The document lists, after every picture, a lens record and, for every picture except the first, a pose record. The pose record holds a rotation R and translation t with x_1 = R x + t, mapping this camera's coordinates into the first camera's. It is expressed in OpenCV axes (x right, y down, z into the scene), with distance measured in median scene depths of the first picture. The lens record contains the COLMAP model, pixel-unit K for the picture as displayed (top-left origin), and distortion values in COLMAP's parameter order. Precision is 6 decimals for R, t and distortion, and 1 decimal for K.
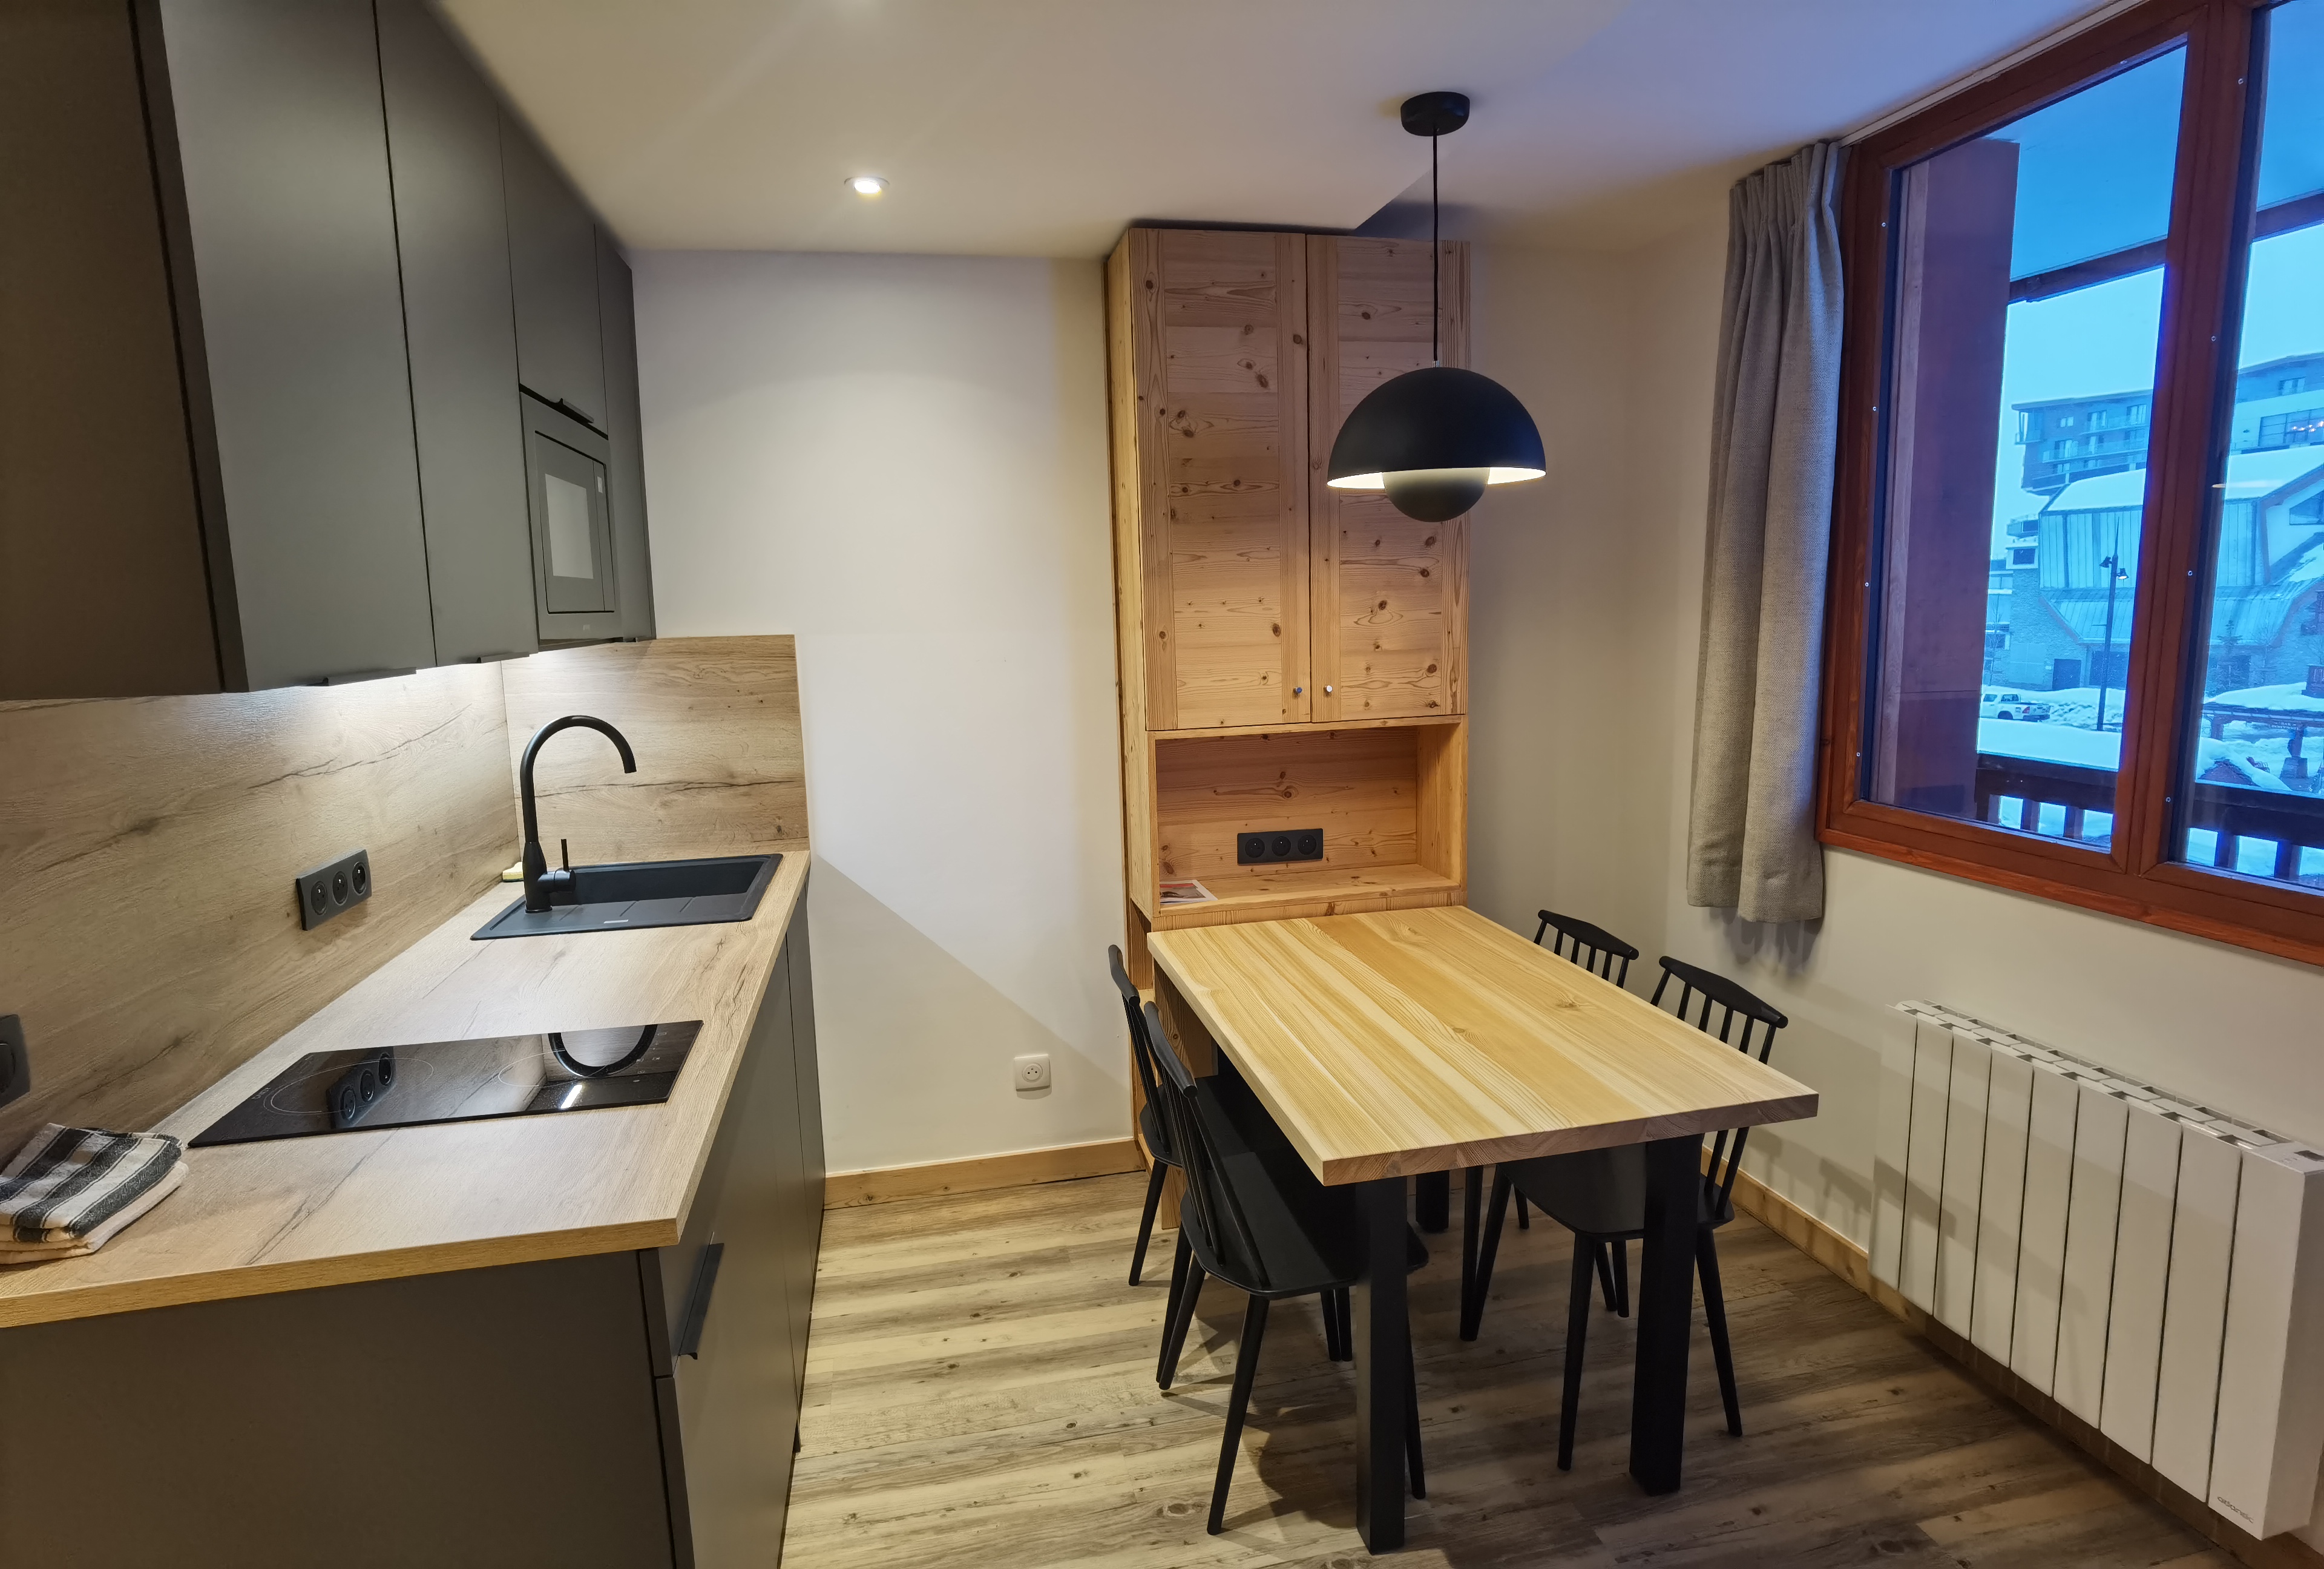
lens RADIAL K [[1209.2, 0, 1167.7], [0, 1209.2, 791.7], [0, 0, 1]] dist [-0.018292, 0.001302]
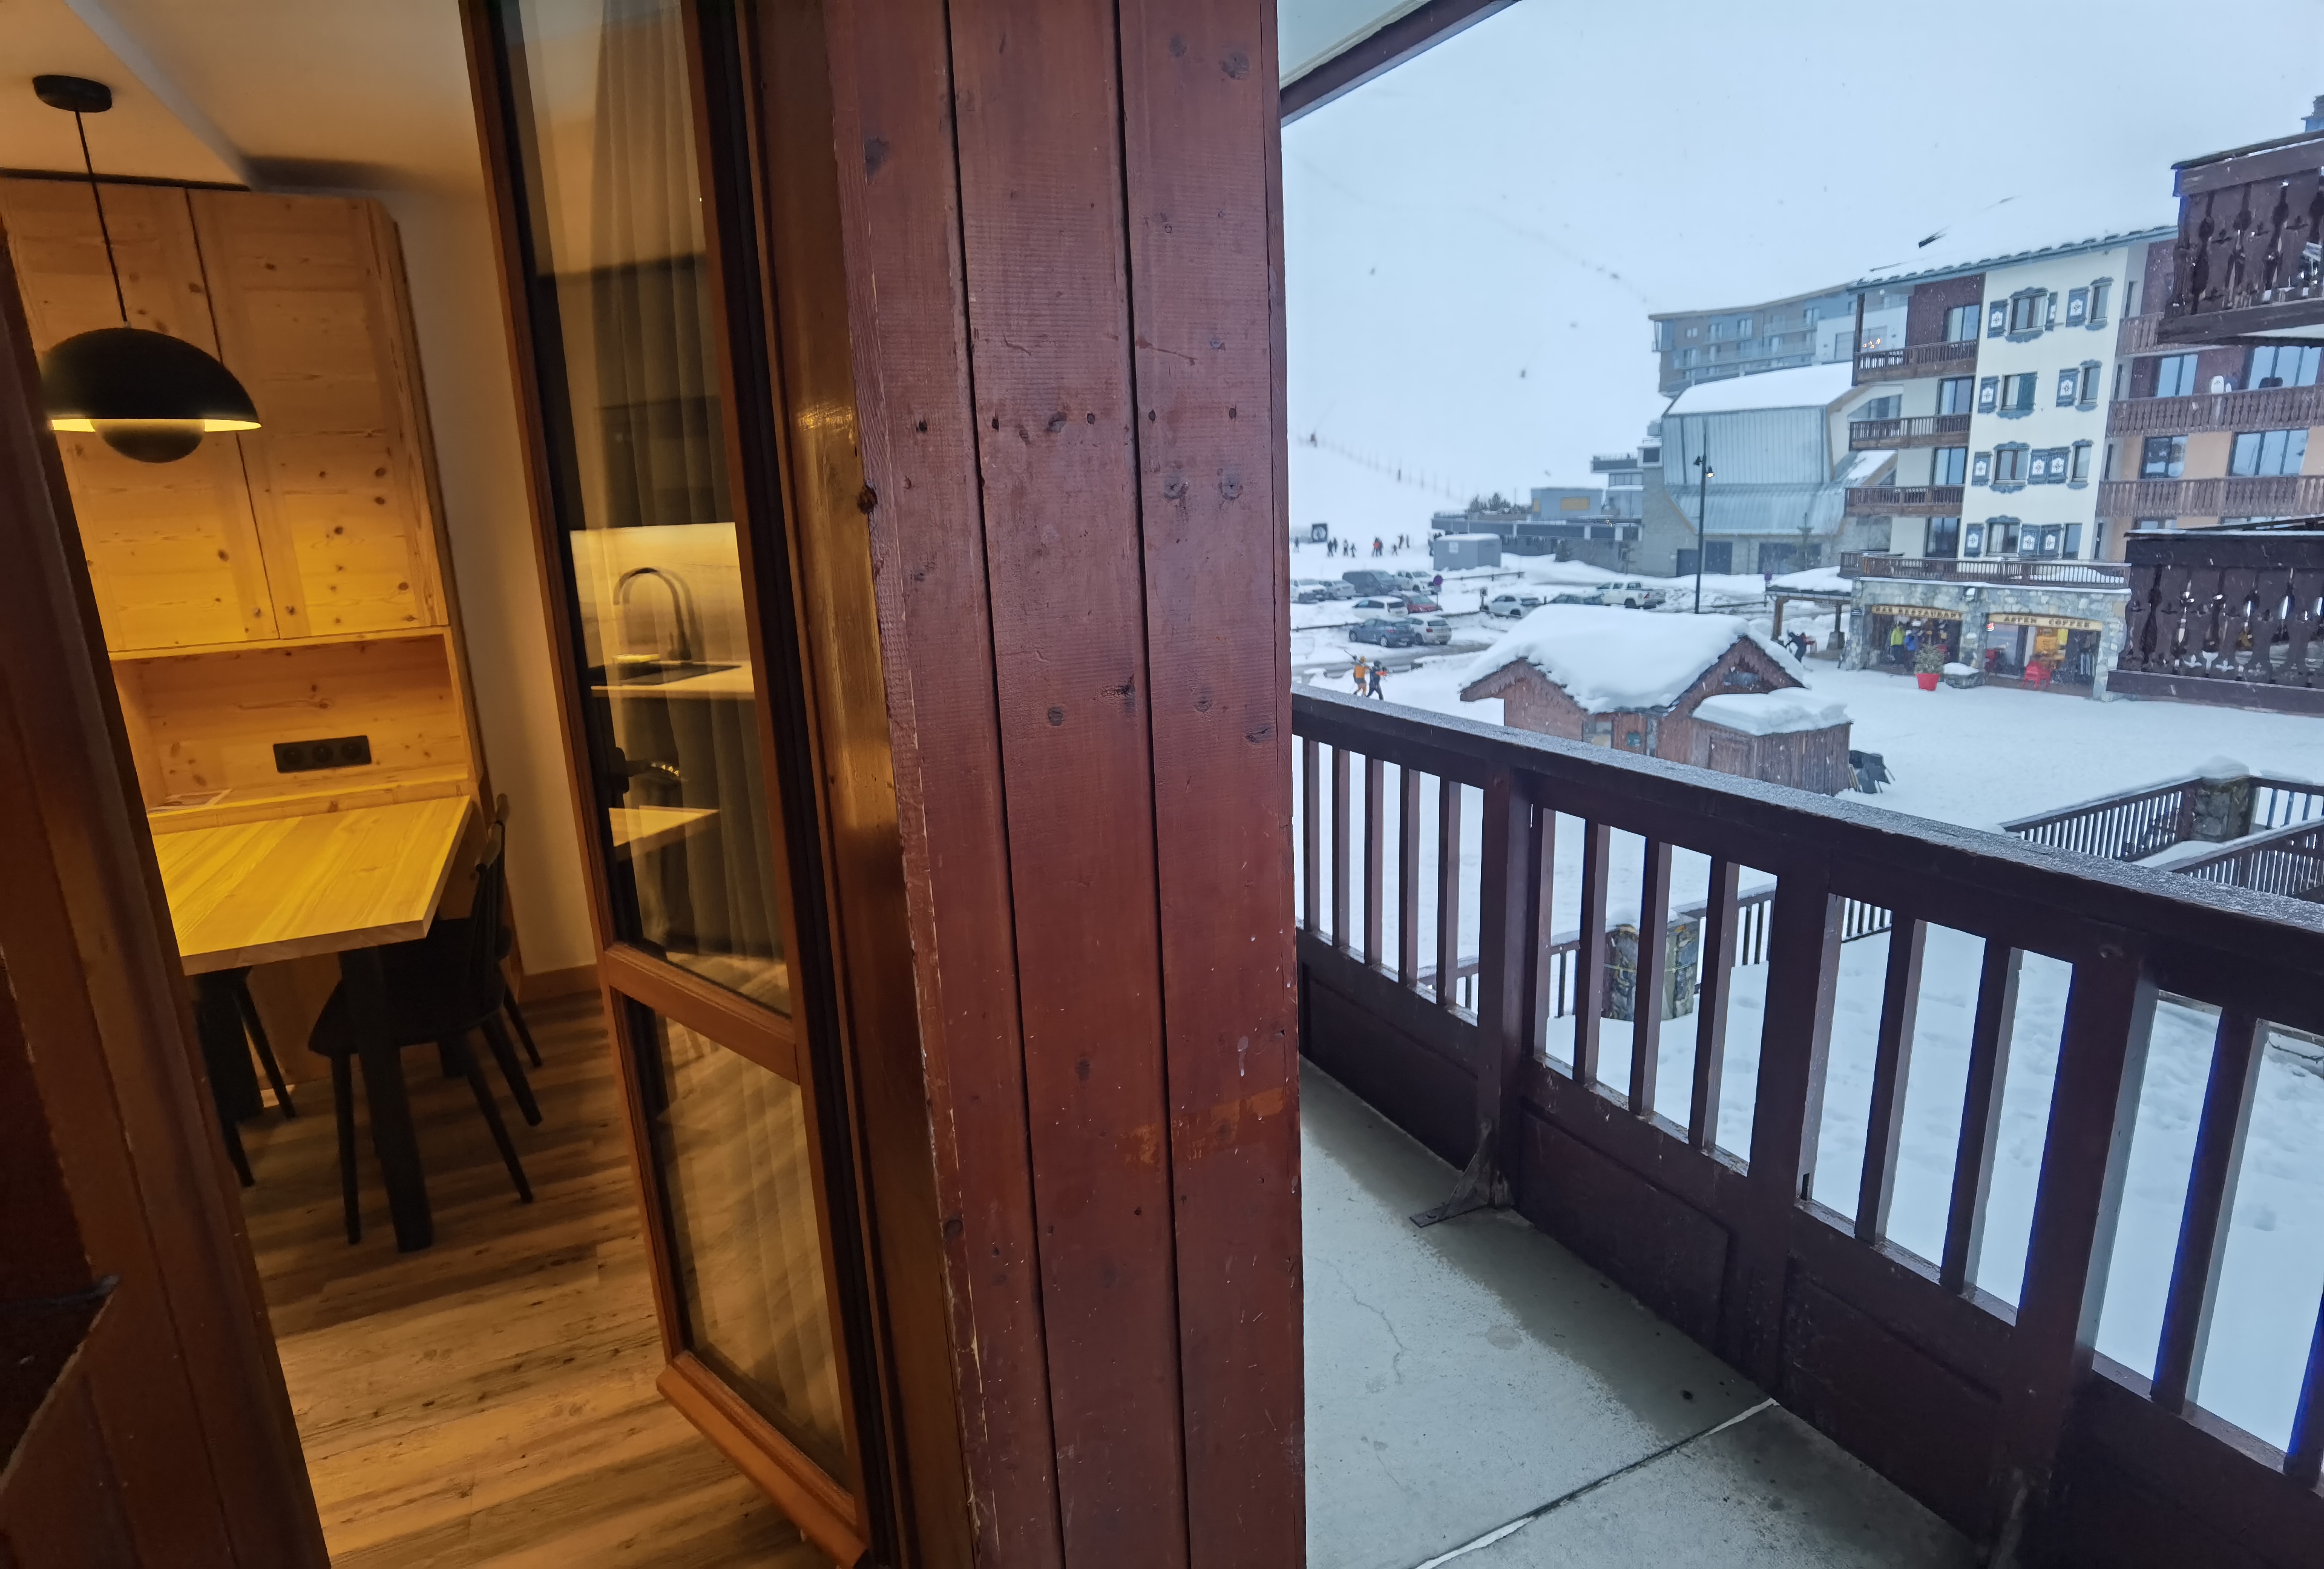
lens RADIAL K [[1231.0, 0, 1153.2], [0, 1231.0, 789.0], [0, 0, 1]] dist [-0.073407, 0.039015]
pose [[0.977047, -0.063370, 0.203378, 0.716687], [0.048818, 0.995928, 0.075792, 0.037501], [-0.207353, -0.064124, 0.976162, -0.263220]]
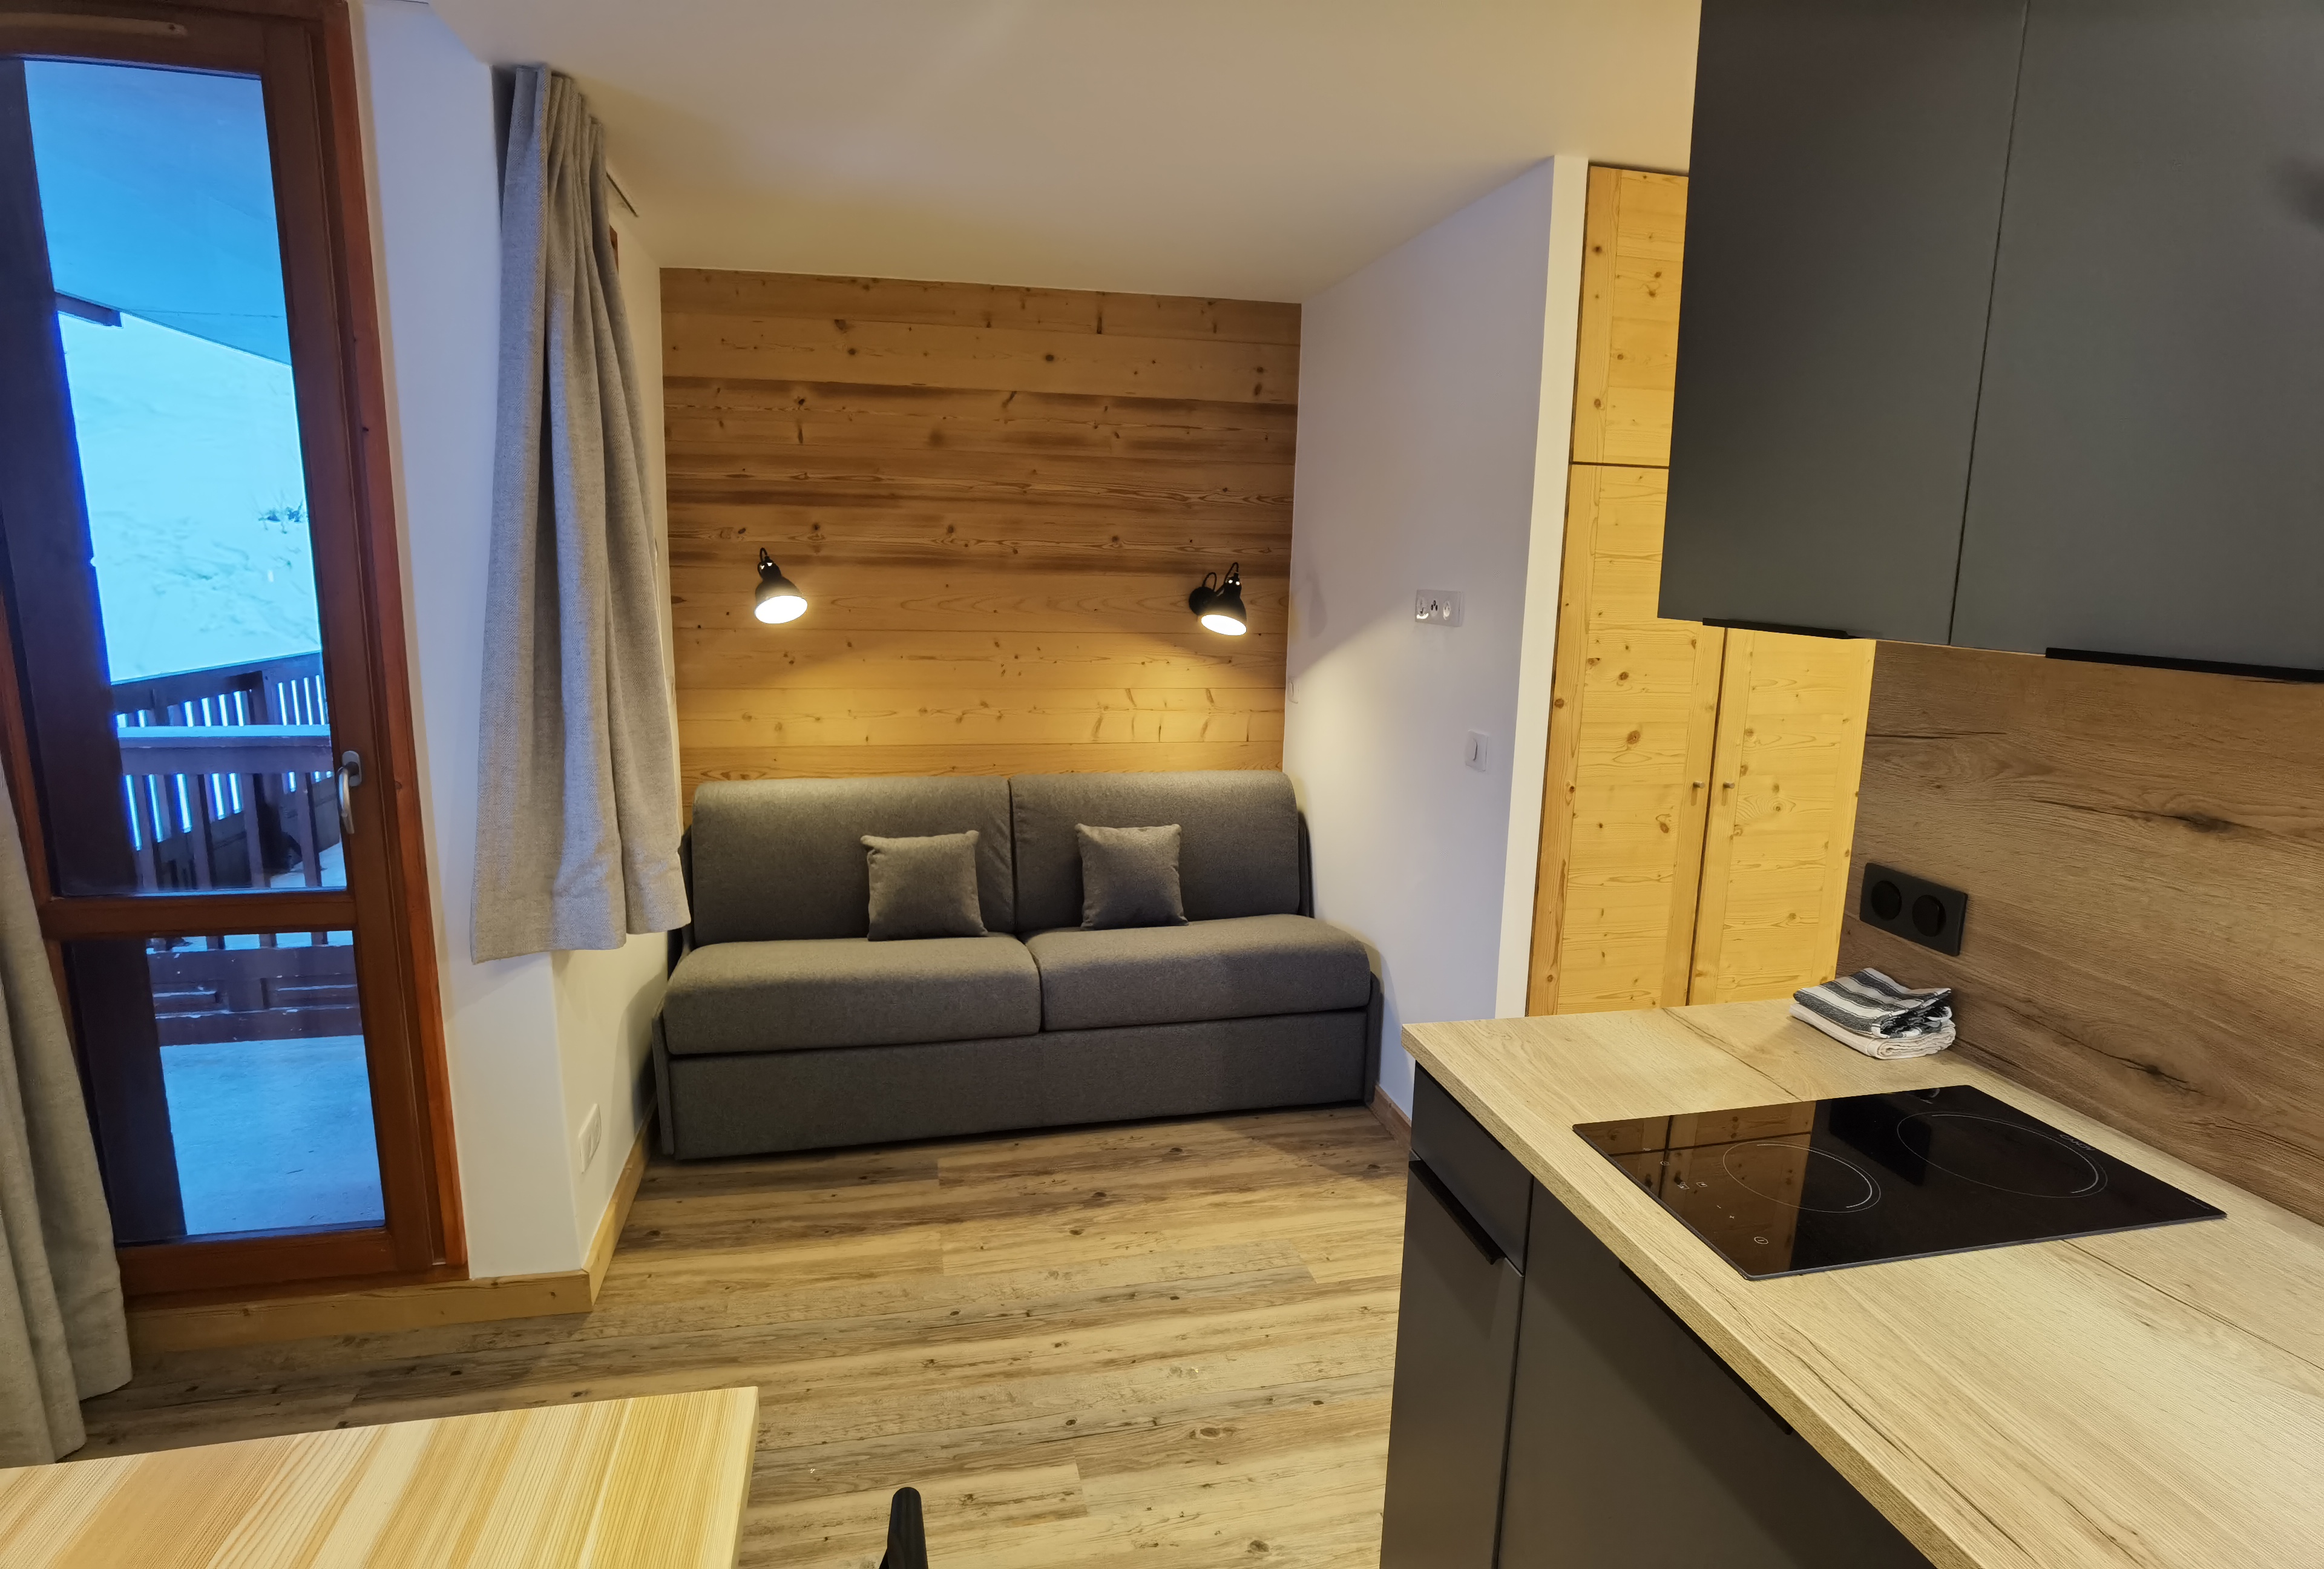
lens RADIAL K [[1238.0, 0, 1128.6], [0, 1238.0, 783.0], [0, 0, 1]] dist [-0.011578, 0.012259]
pose [[-0.999578, 0.006165, 0.028397, -0.062822], [0.015331, 0.942057, 0.335104, -0.161210], [-0.024686, 0.335397, -0.941753, 0.974419]]
